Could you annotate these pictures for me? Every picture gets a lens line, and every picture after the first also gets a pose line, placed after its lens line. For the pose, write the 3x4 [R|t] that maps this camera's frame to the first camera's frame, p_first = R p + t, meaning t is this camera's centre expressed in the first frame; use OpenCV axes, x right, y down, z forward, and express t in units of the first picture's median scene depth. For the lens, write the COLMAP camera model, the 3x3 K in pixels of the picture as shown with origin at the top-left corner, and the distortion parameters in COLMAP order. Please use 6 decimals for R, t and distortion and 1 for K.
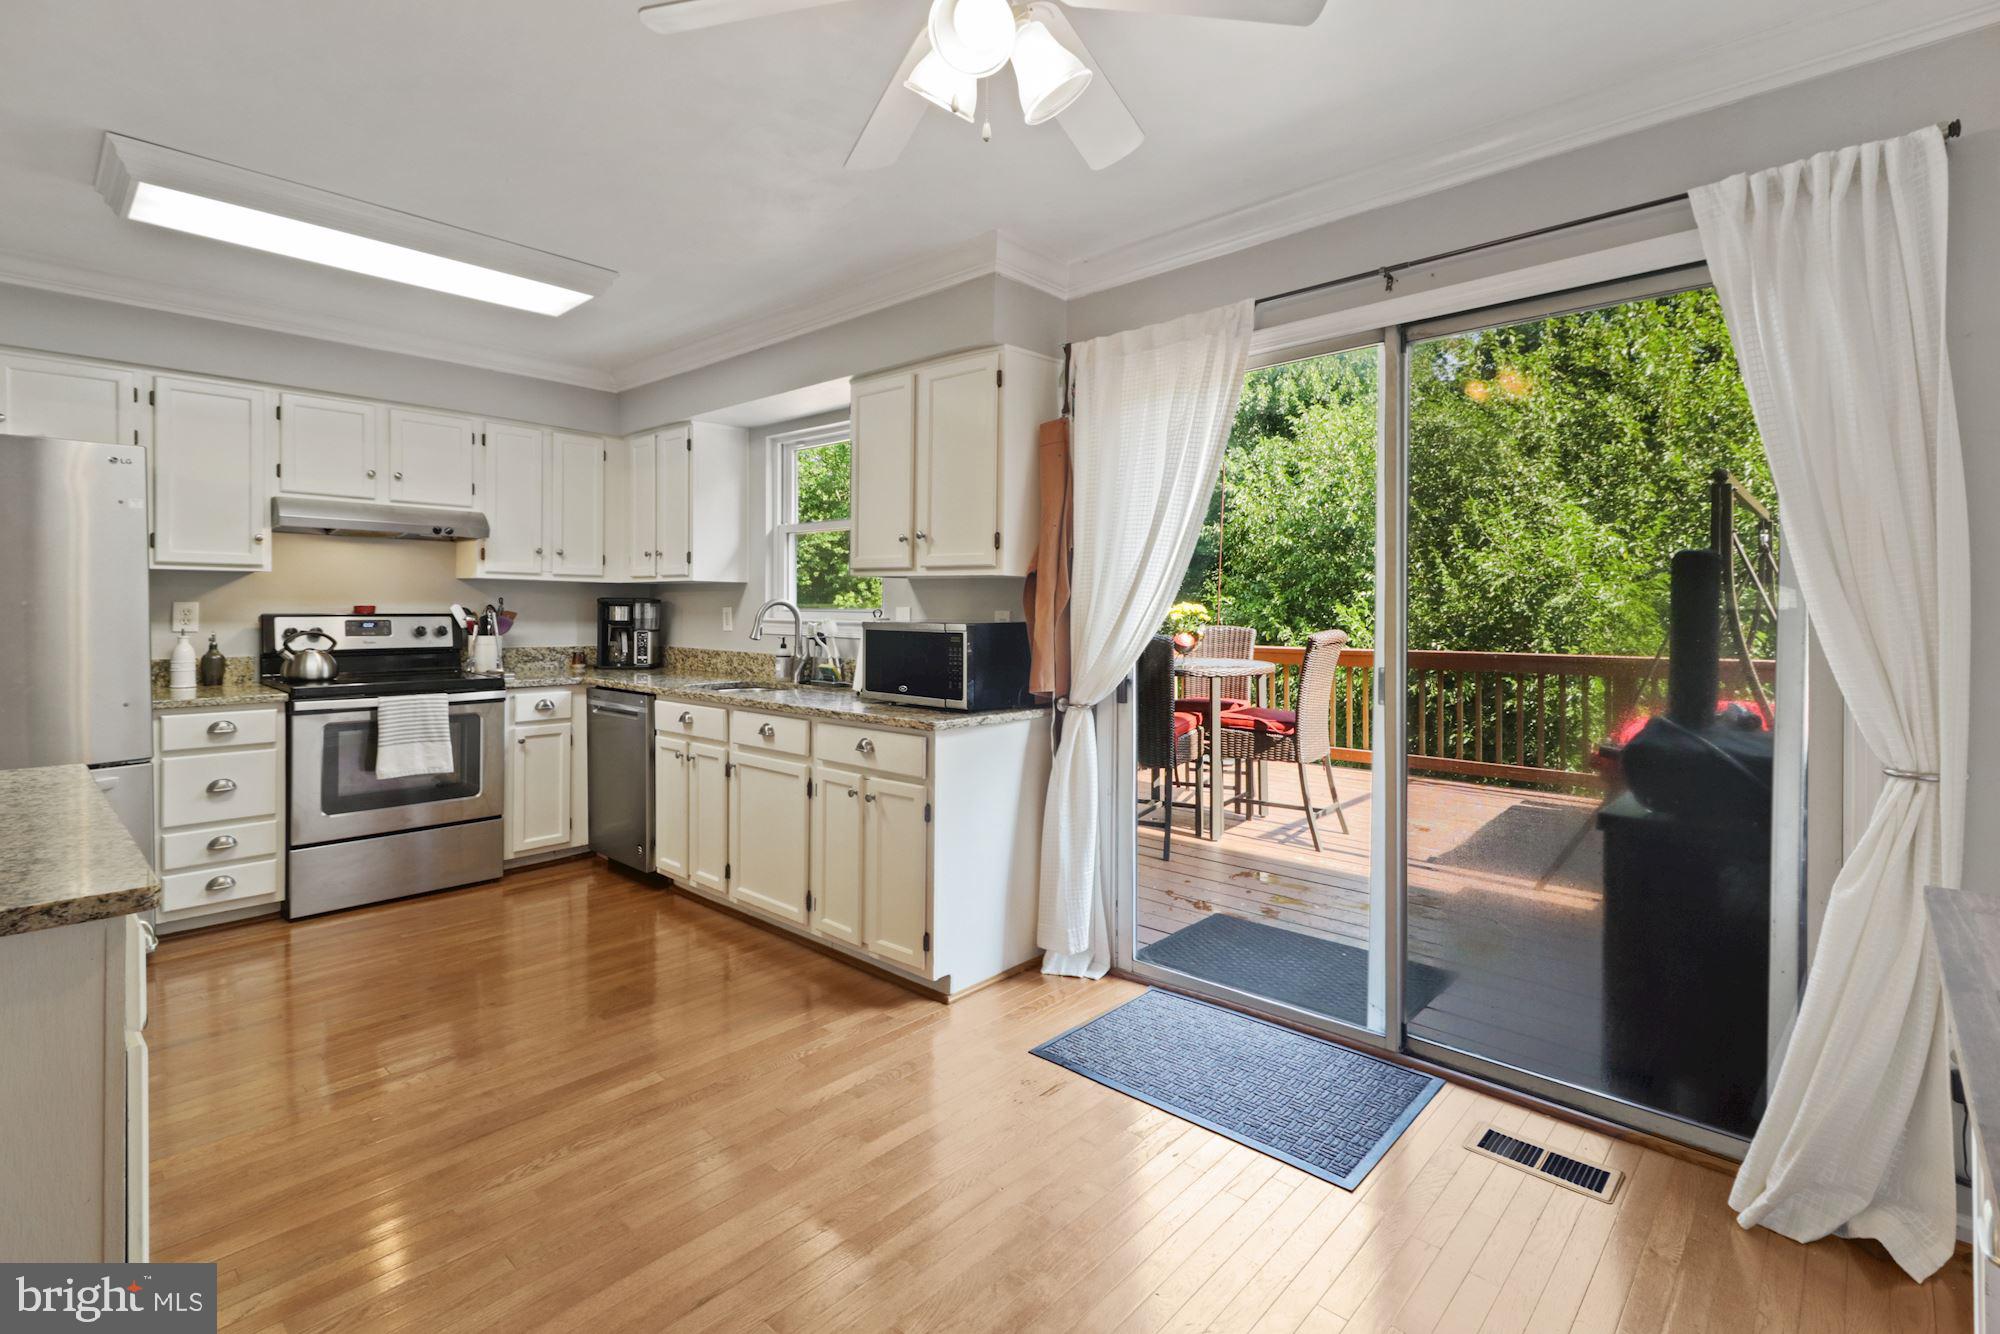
lens RADIAL K [[935.1, 0, 1022.7], [0, 935.1, 608.5], [0, 0, 1]] dist [0.013667, -0.000521]
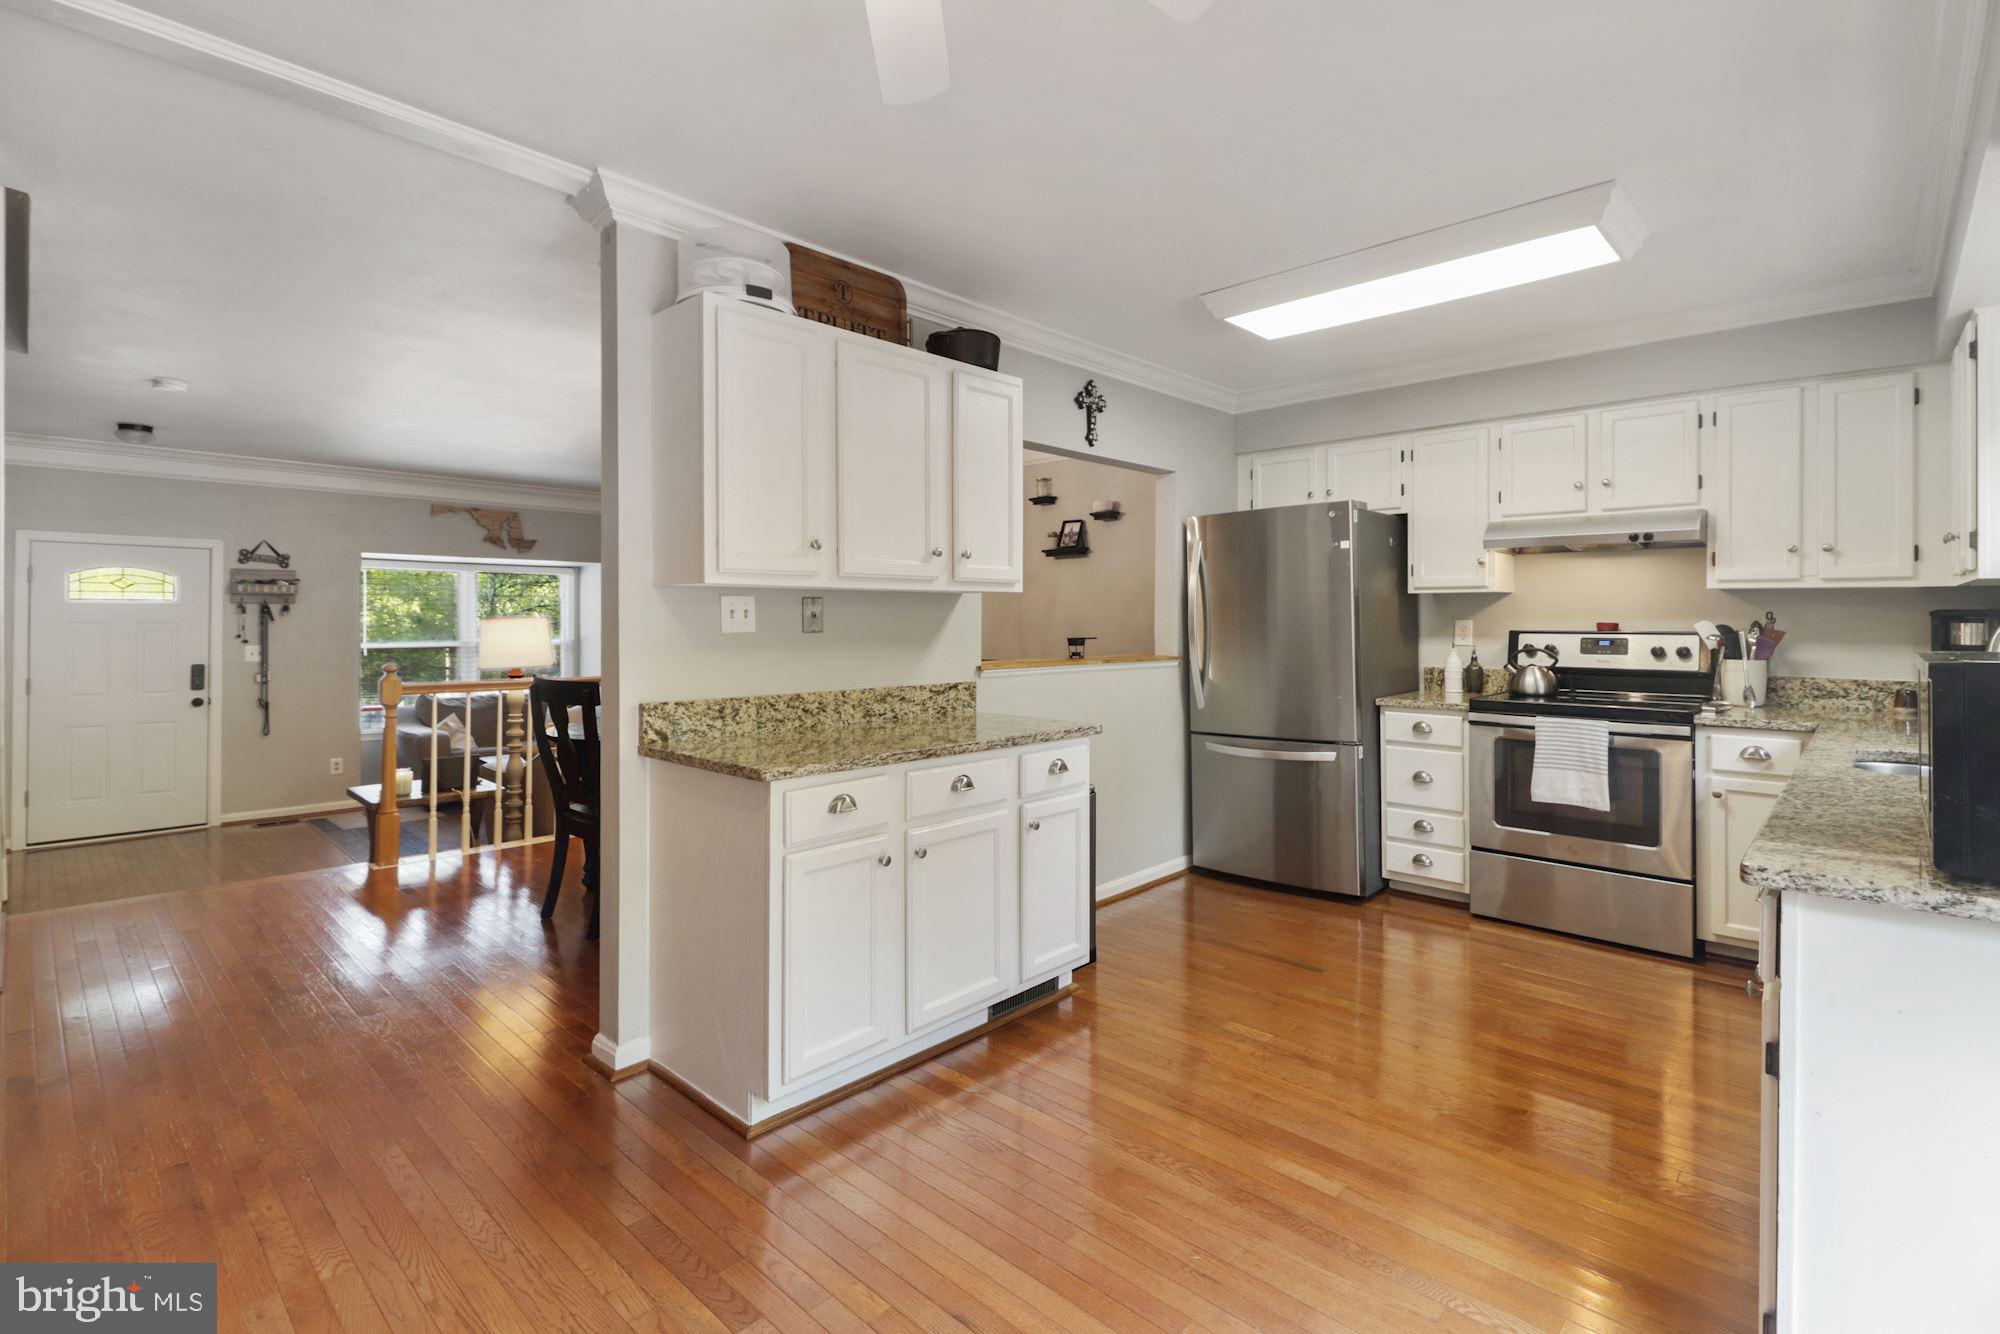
lens RADIAL K [[923.2, 0, 1024.5], [0, 923.2, 631.2], [0, 0, 1]] dist [0.023974, -0.015054]
pose [[-0.015919, 0.005742, -0.999857, 0.264584], [-0.000927, 0.999983, 0.005757, 0.000693], [0.999873, 0.001019, -0.015913, 0.448785]]
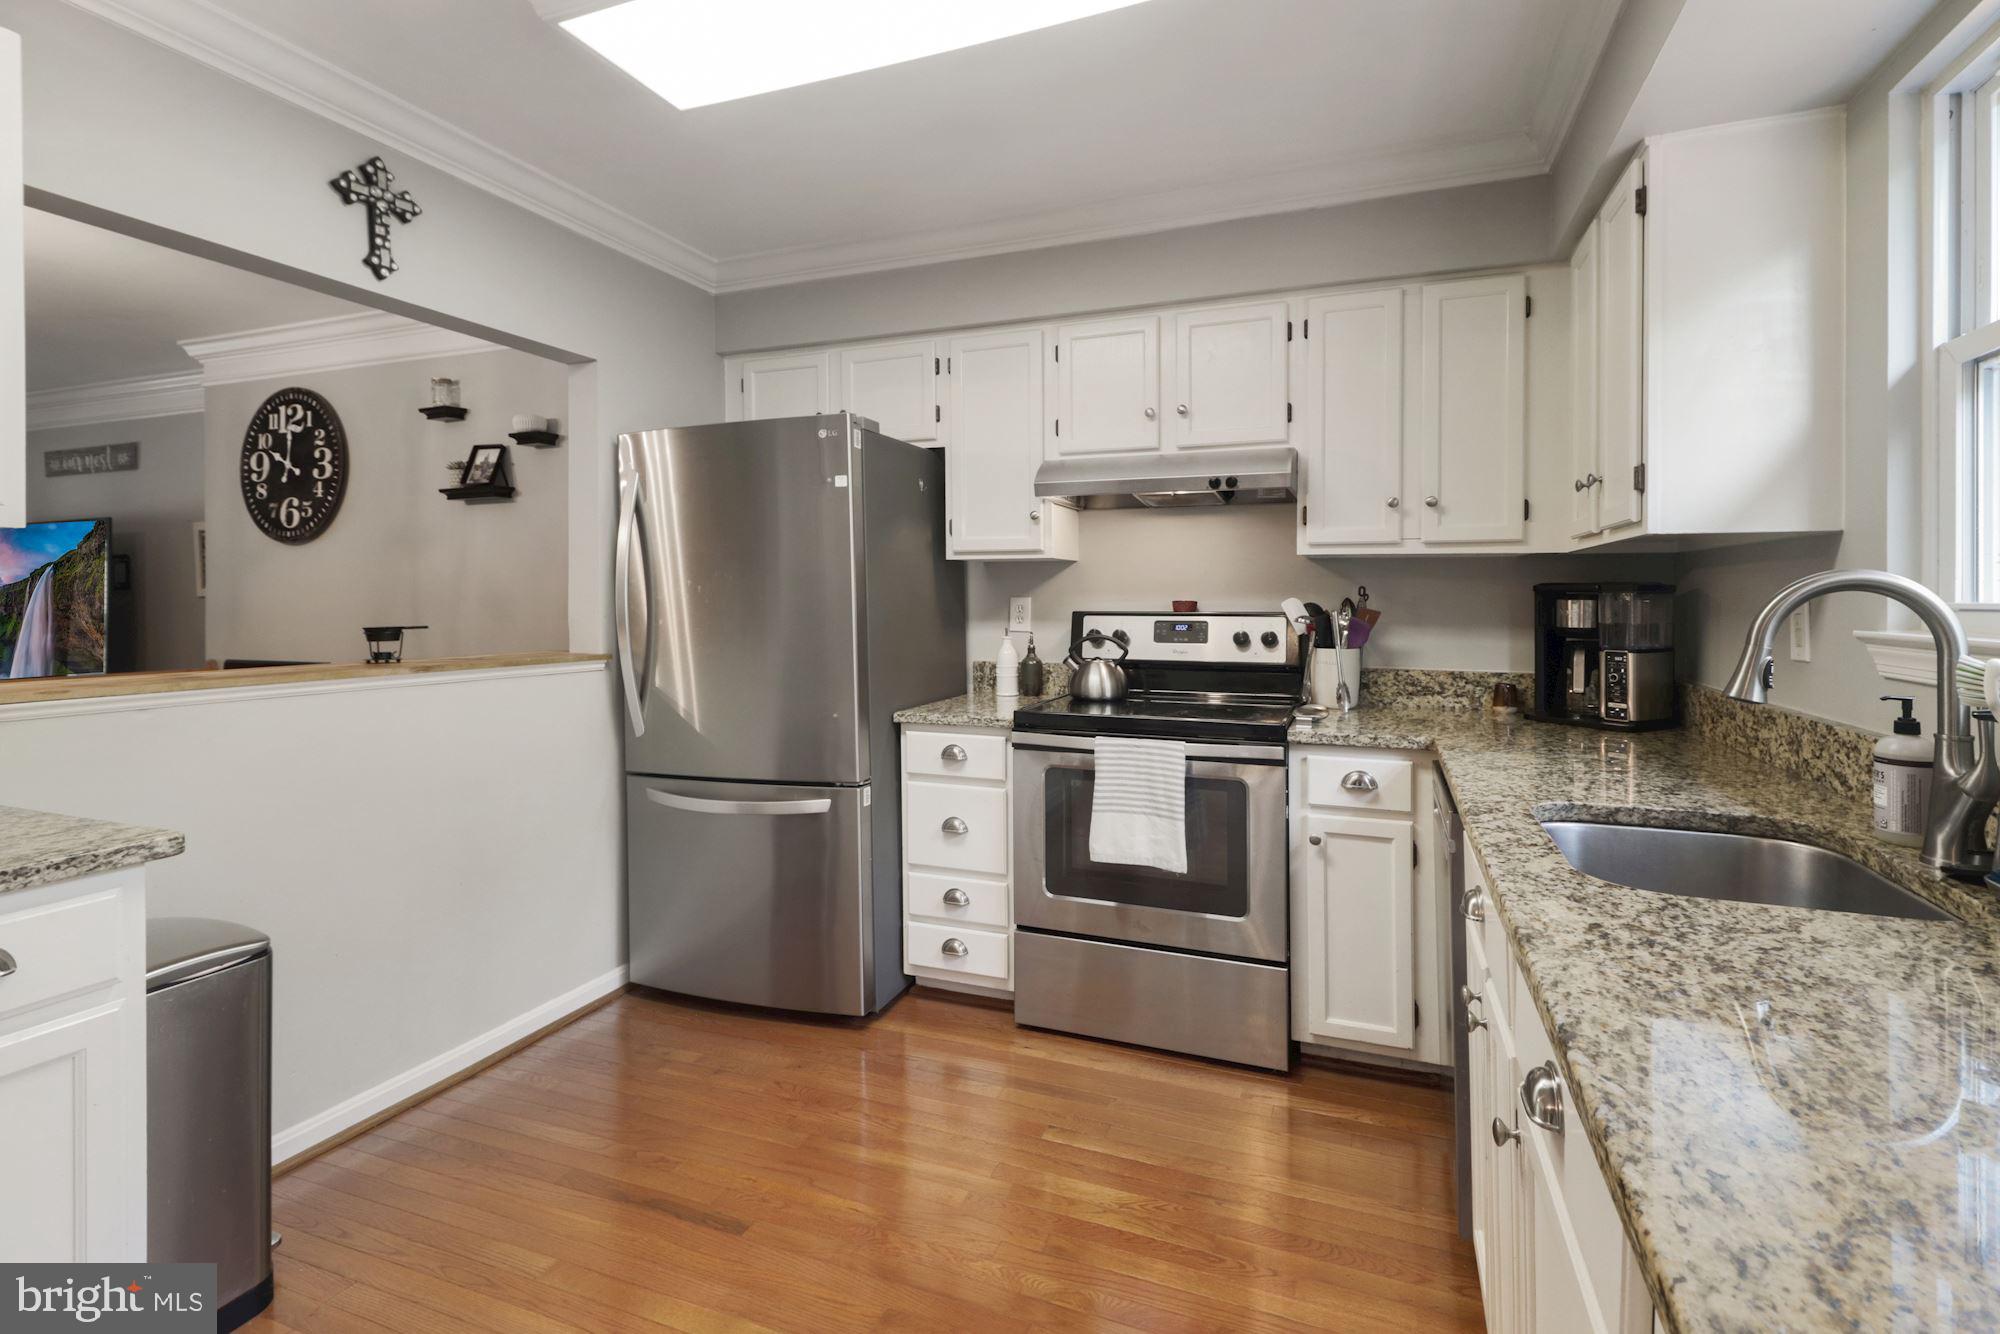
lens RADIAL K [[926.6, 0, 1022.6], [0, 926.6, 613.2], [0, 0, 1]] dist [0.032714, -0.014946]
pose [[0.356660, 0.006591, -0.934211, -0.078442], [0.000952, 0.999972, 0.007418, 0.001156], [0.934234, -0.003535, 0.356644, 0.661873]]
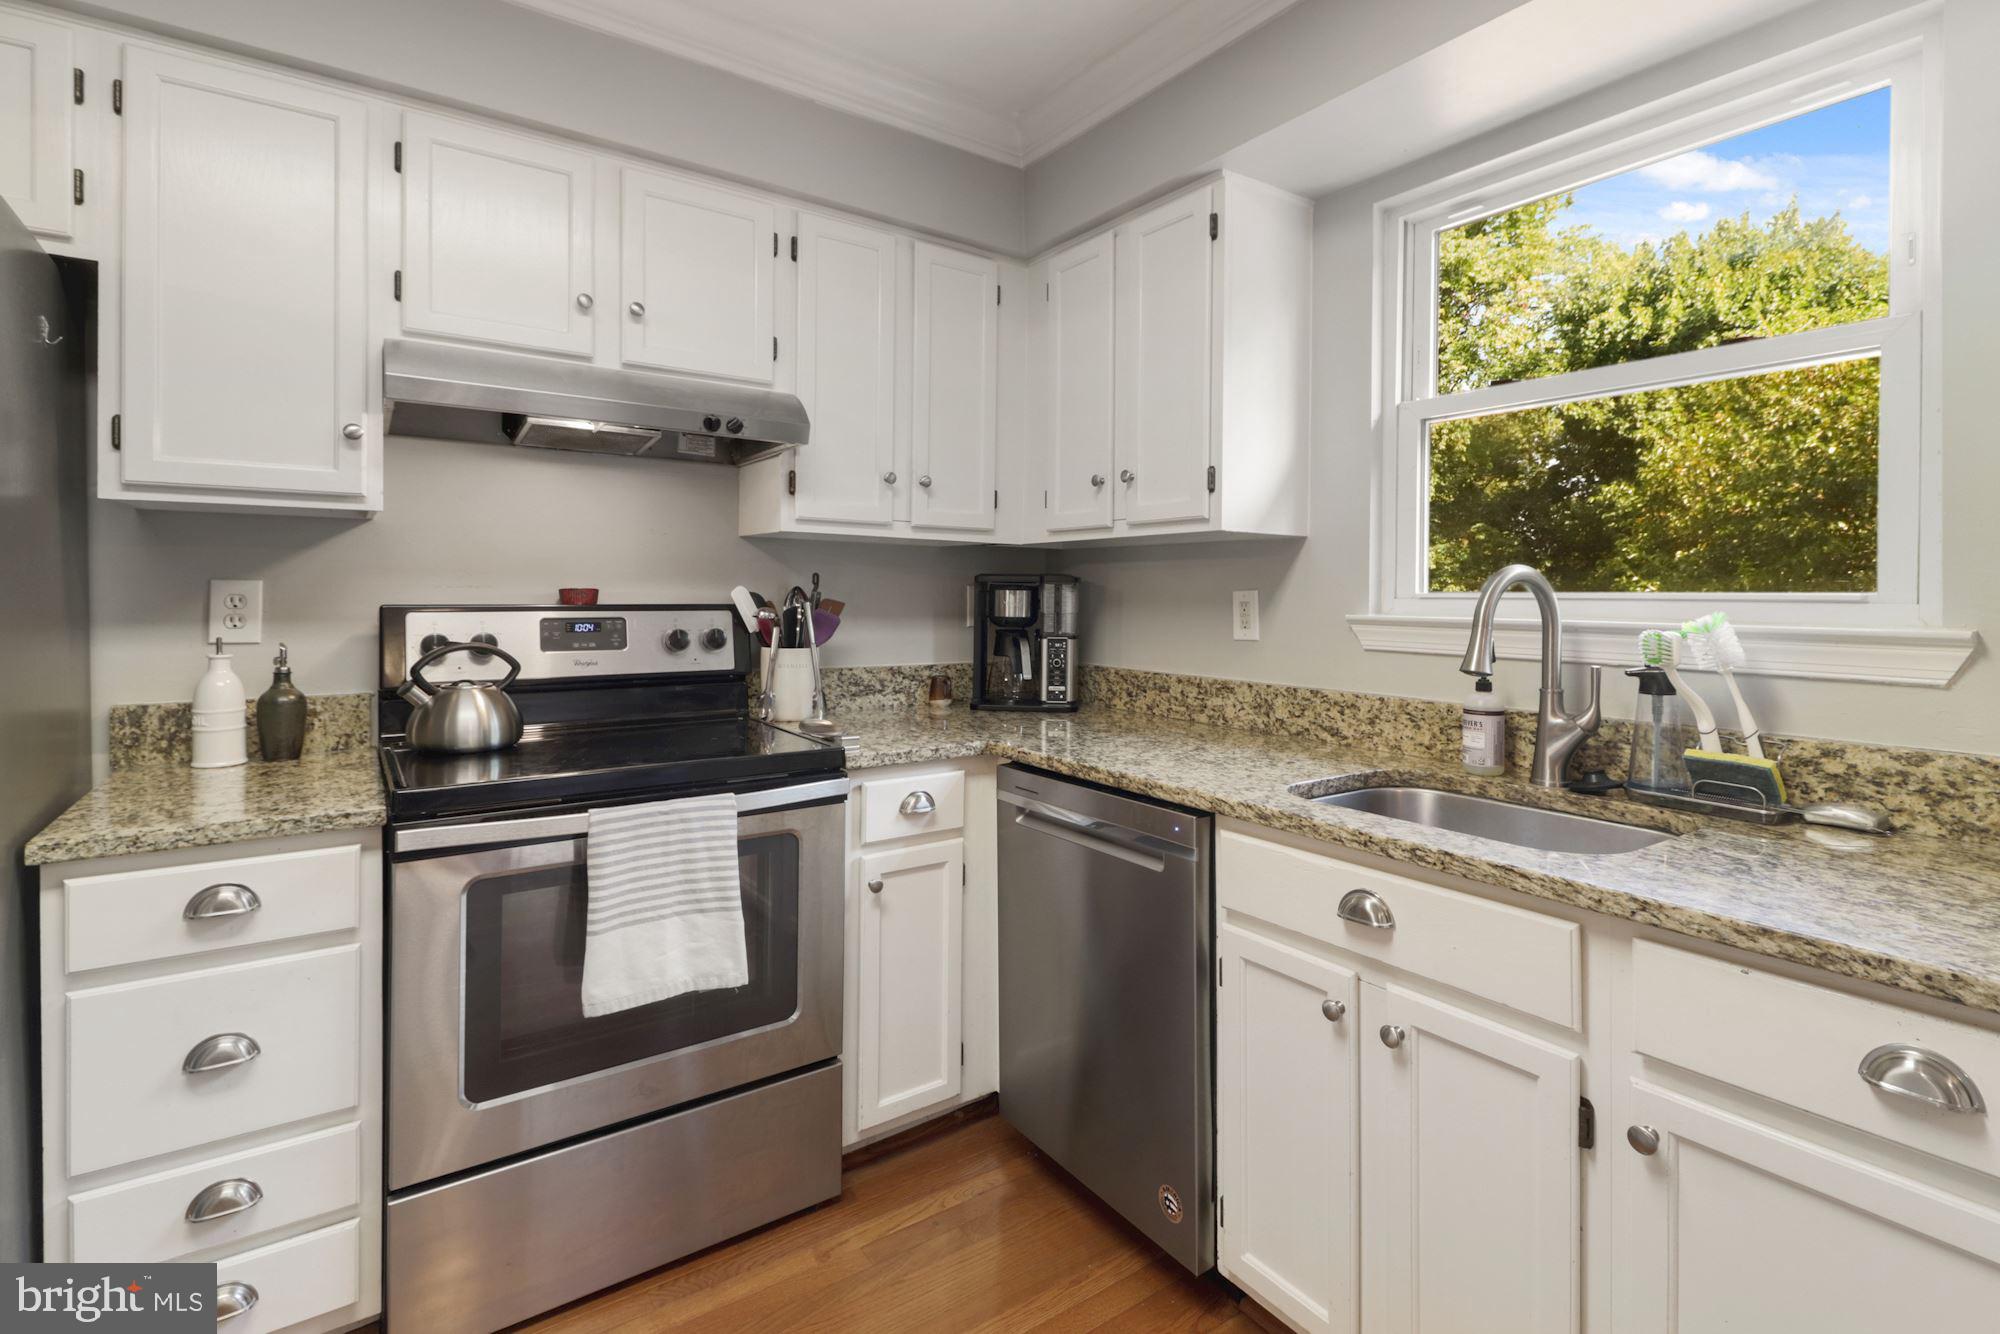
lens RADIAL K [[945.0, 0, 1014.6], [0, 945.0, 591.7], [0, 0, 1]] dist [0.028037, -0.016238]
pose [[0.974931, -0.002509, -0.222492, -0.380885], [0.001256, 0.999983, -0.005775, 0.002025], [0.222503, 0.005350, 0.974917, 0.590556]]
